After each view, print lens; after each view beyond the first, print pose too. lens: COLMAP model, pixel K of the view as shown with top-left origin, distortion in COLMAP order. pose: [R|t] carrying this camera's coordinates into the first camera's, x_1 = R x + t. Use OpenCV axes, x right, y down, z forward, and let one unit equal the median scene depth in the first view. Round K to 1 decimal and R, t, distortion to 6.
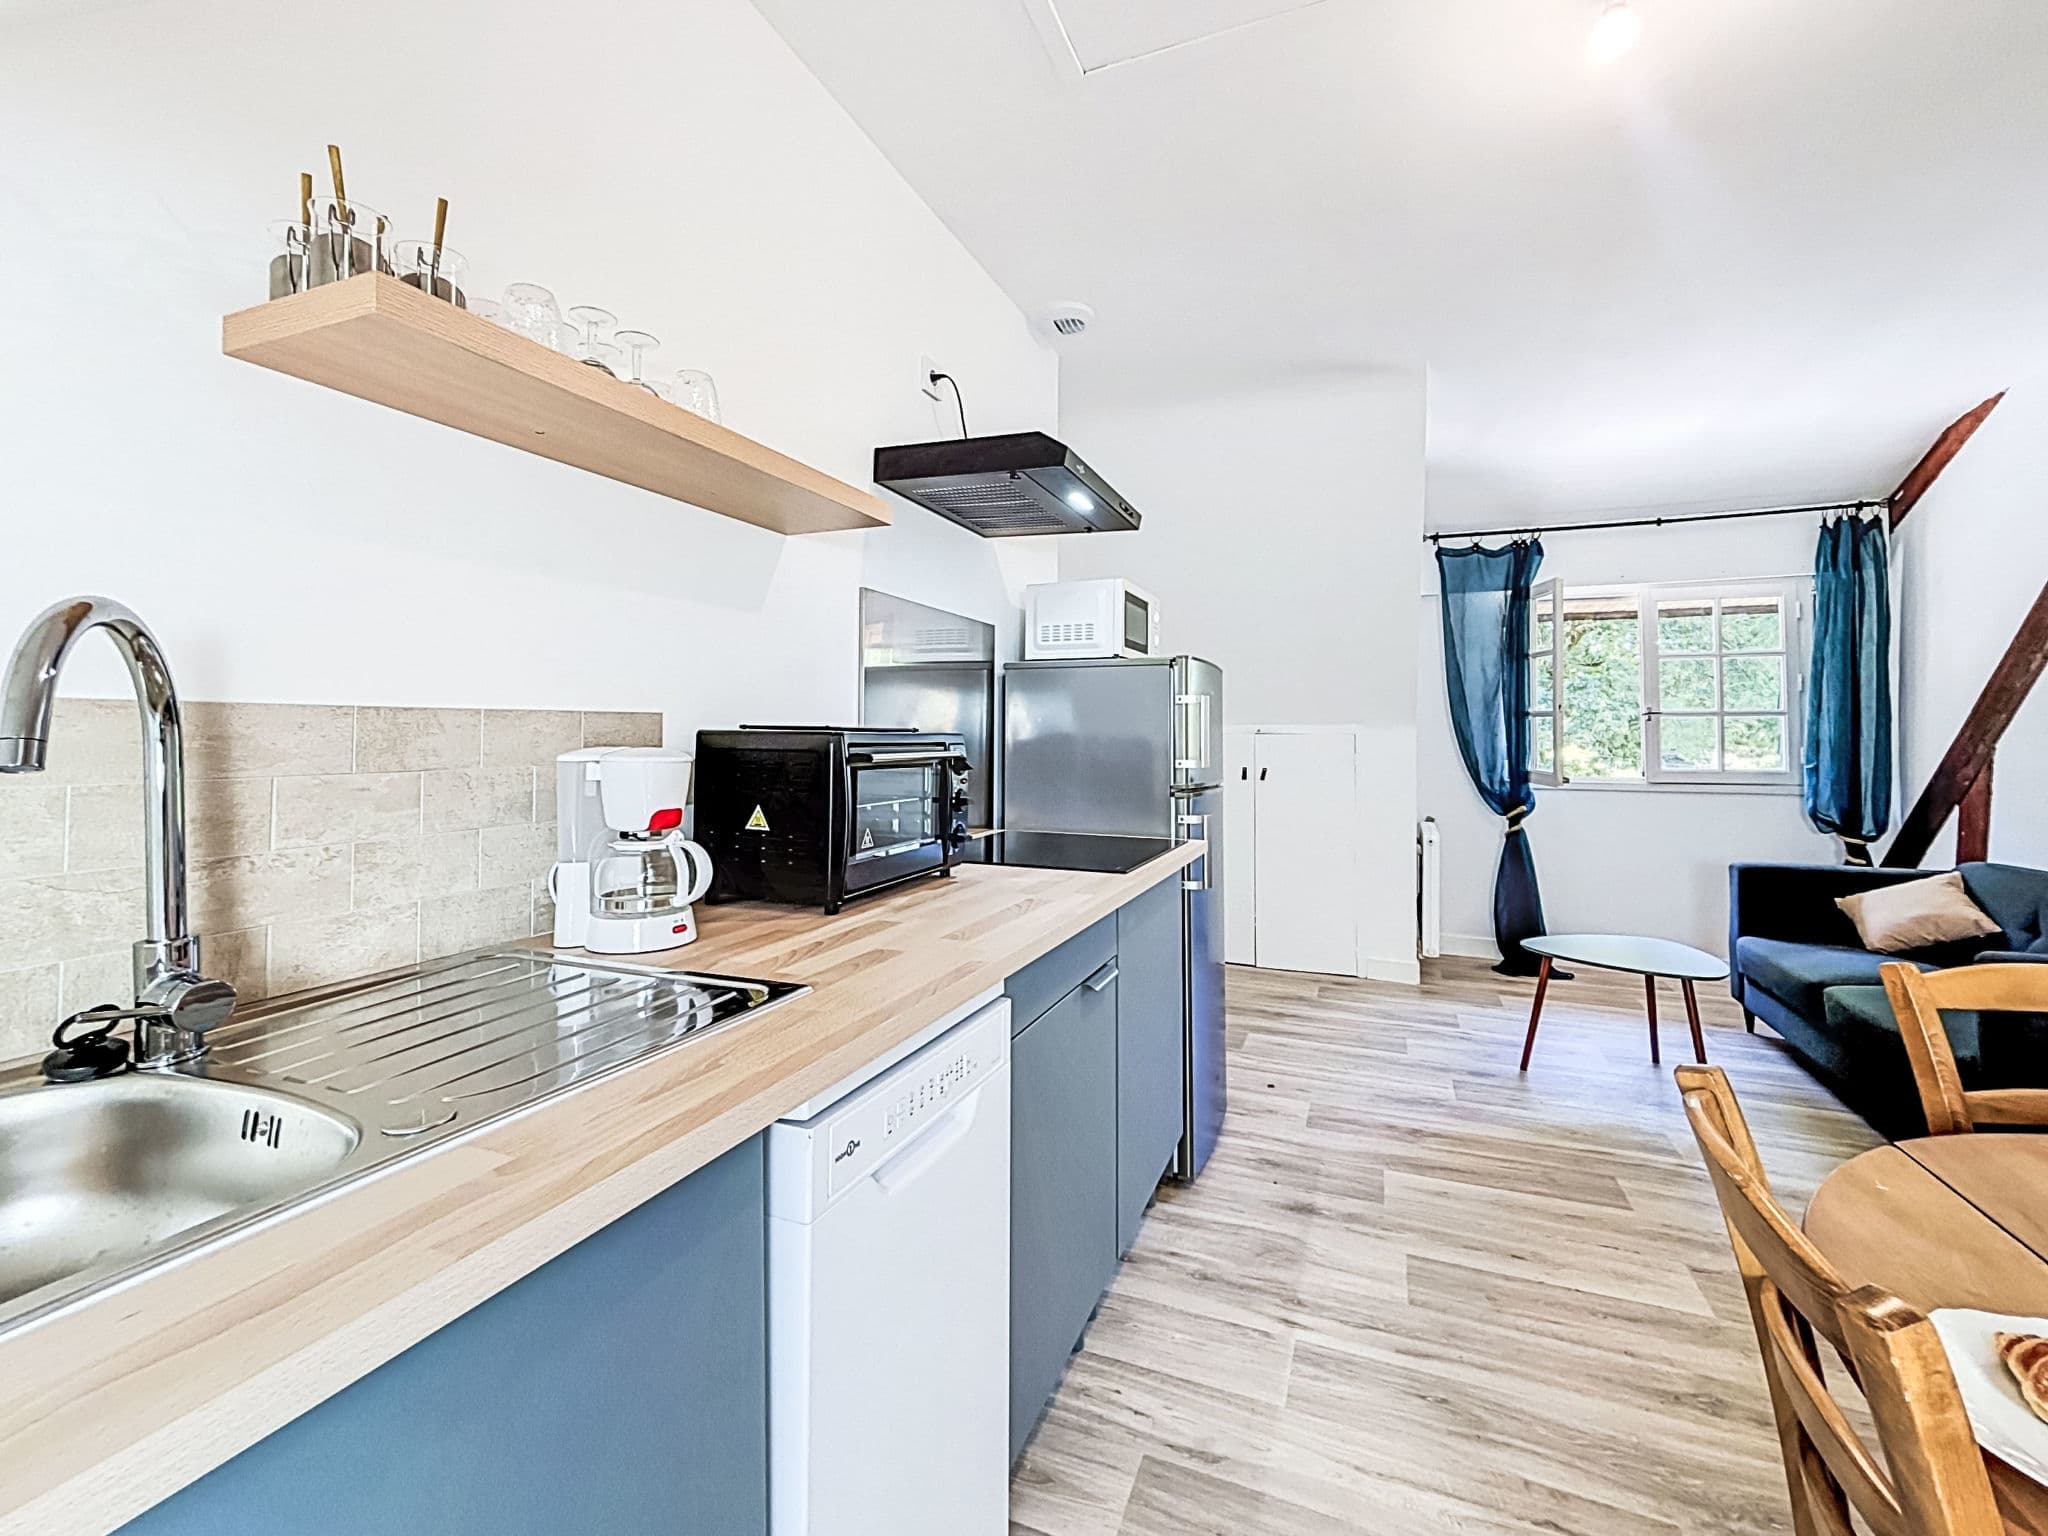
lens RADIAL K [[882.0, 0, 1020.3], [0, 882.0, 702.5], [0, 0, 1]] dist [-0.006506, 0.000049]
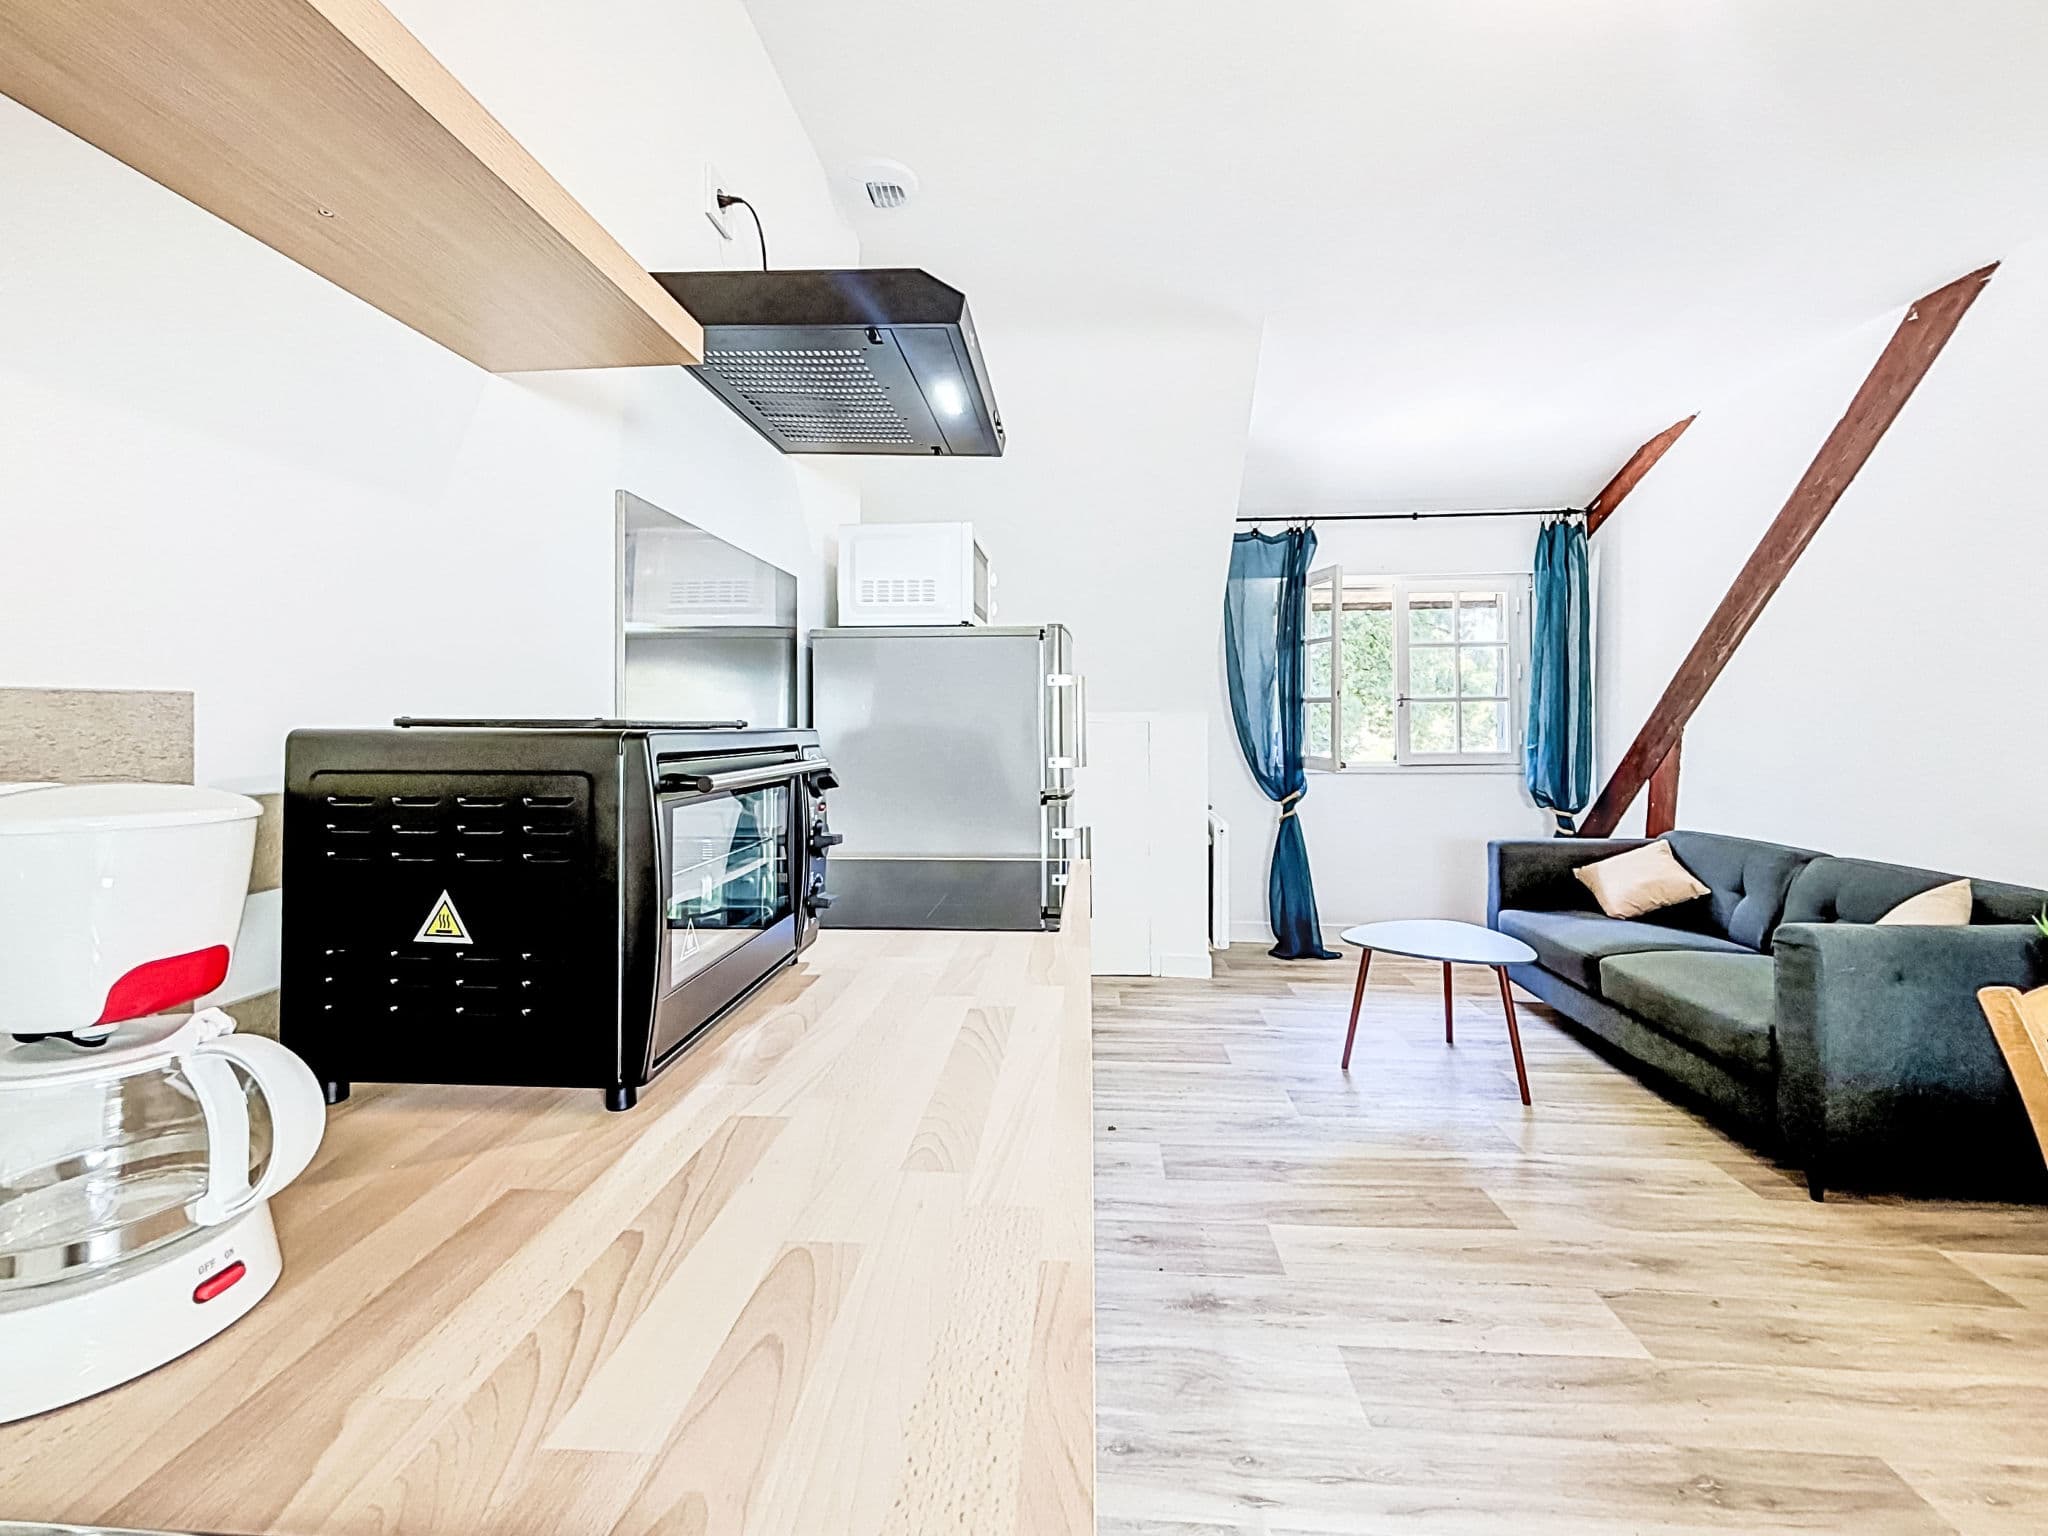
lens RADIAL K [[882.0, 0, 1020.3], [0, 882.0, 702.5], [0, 0, 1]] dist [-0.006506, 0.000049]
pose [[0.950030, -0.002101, 0.312151, -0.061428], [-0.002138, 0.999910, 0.013235, 0.004015], [-0.312151, -0.013241, 0.949940, 0.182220]]
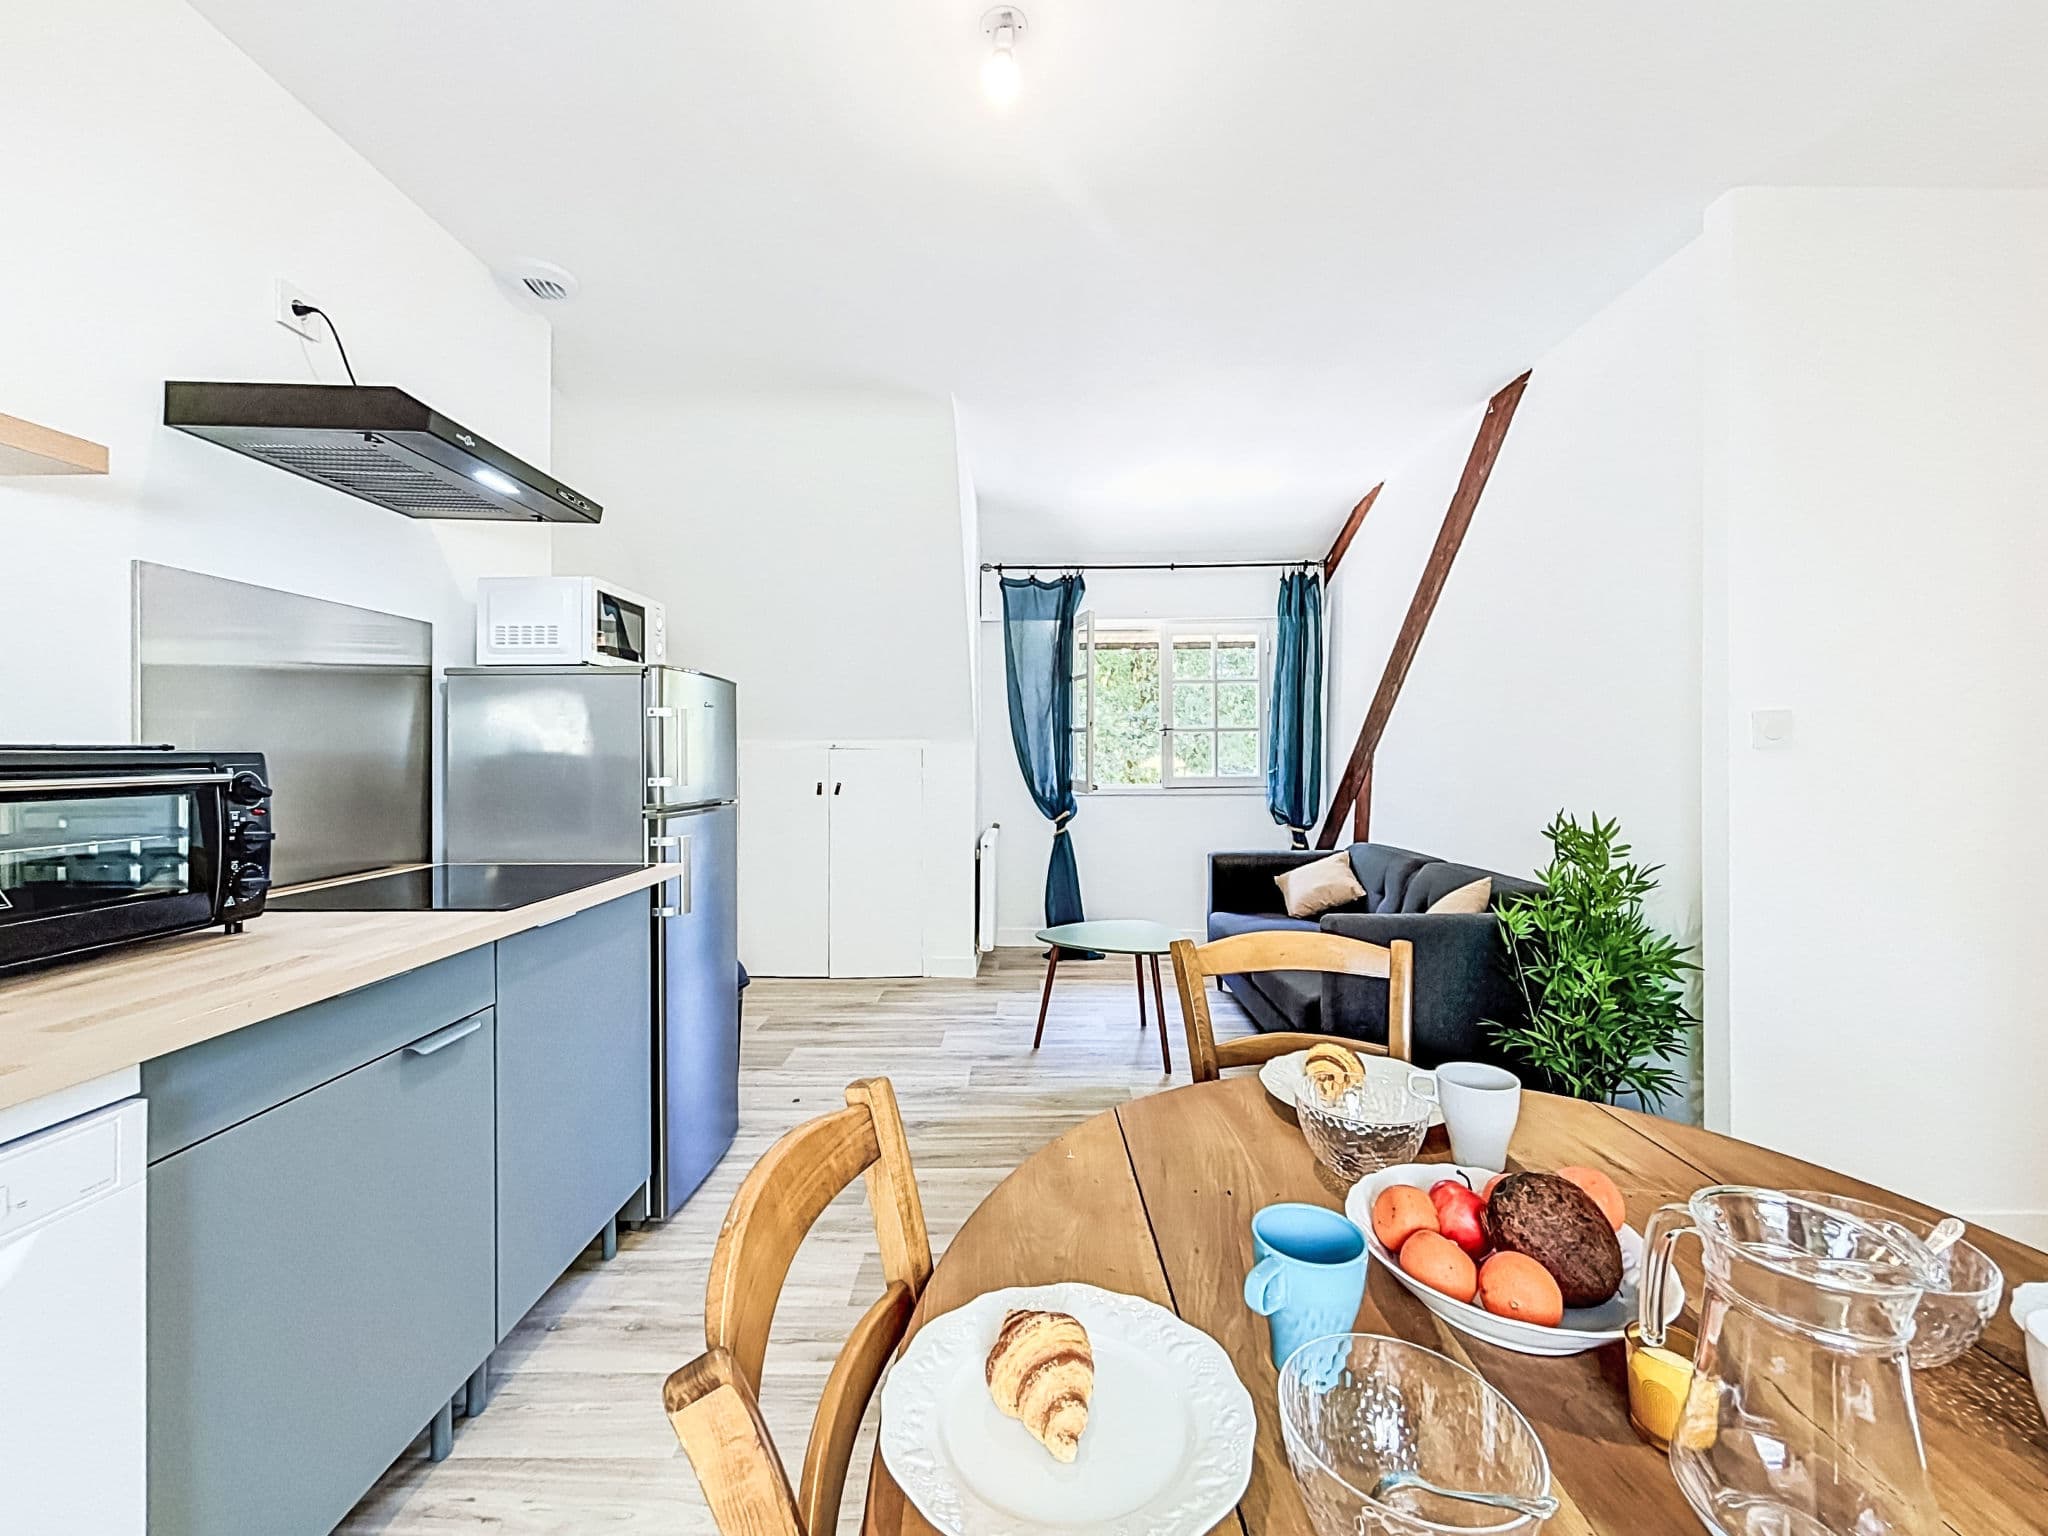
lens RADIAL K [[845.2, 0, 1017.2], [0, 845.2, 744.9], [0, 0, 1]] dist [0.002019, 0.000166]
pose [[0.929328, -0.006562, 0.369198, 0.144100], [-0.004139, 0.999594, 0.028185, 0.002659], [-0.369233, -0.027722, 0.928923, 0.019683]]
